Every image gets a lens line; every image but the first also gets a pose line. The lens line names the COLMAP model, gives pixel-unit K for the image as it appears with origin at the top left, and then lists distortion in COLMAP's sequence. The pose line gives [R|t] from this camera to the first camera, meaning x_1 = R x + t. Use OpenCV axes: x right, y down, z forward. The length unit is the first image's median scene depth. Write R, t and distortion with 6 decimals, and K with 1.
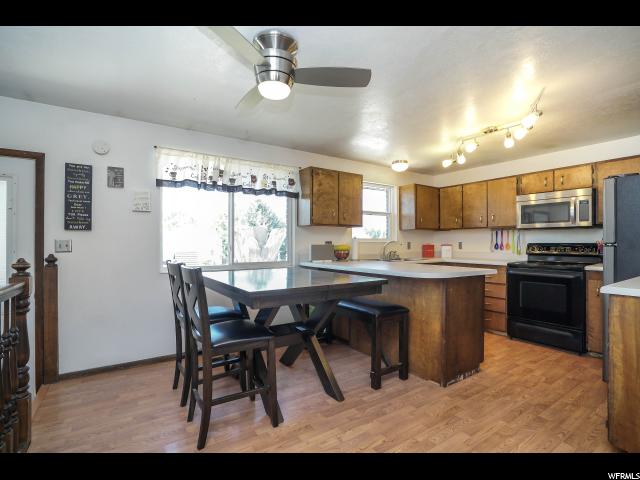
lens RADIAL K [[307.2, 0, 318.3], [0, 307.2, 241.4], [0, 0, 1]] dist [-0.058556, 0.027975]
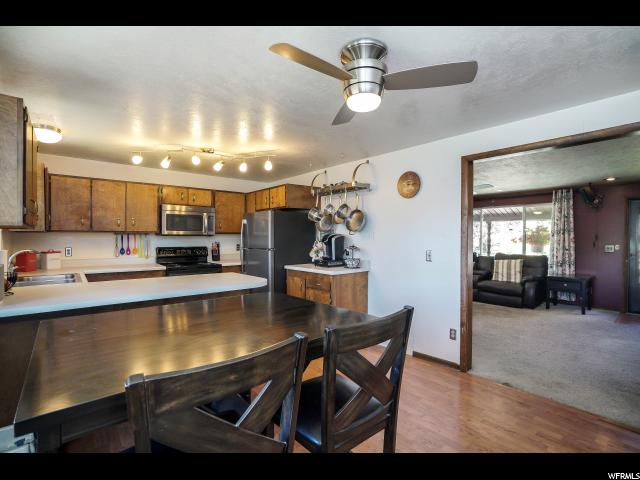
lens RADIAL K [[307.2, 0, 318.3], [0, 307.2, 241.4], [0, 0, 1]] dist [-0.058556, 0.027975]
pose [[-0.113729, -0.015253, 0.993395, -0.493981], [-0.007021, 0.999870, 0.014548, -0.038796], [-0.993487, -0.005321, -0.113822, 0.579508]]
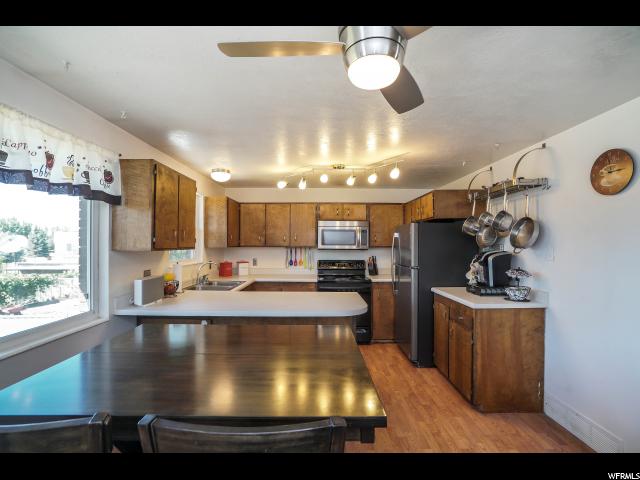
lens RADIAL K [[307.2, 0, 318.3], [0, 307.2, 241.4], [0, 0, 1]] dist [-0.058556, 0.027975]
pose [[0.554669, 0.005431, 0.832054, -0.337975], [-0.006270, 0.999978, -0.002348, -0.070528], [-0.832048, -0.003914, 0.554690, 0.346016]]
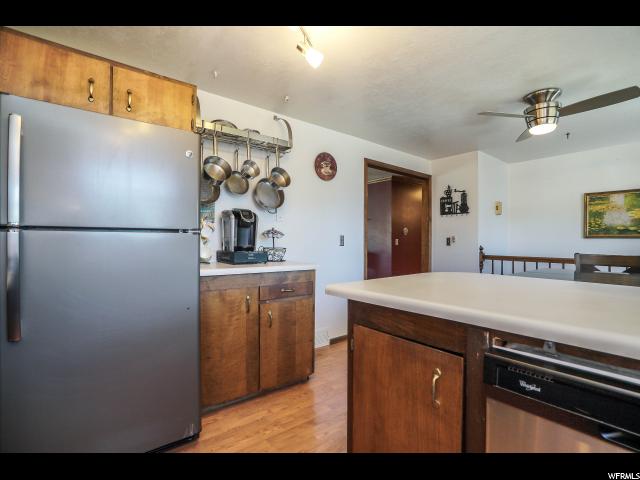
lens RADIAL K [[307.2, 0, 318.3], [0, 307.2, 241.4], [0, 0, 1]] dist [-0.058556, 0.027975]
pose [[-0.996494, -0.007115, -0.083360, 0.465254], [-0.006855, 0.999971, -0.003410, 0.017829], [0.083382, -0.002826, -0.996514, 1.065130]]
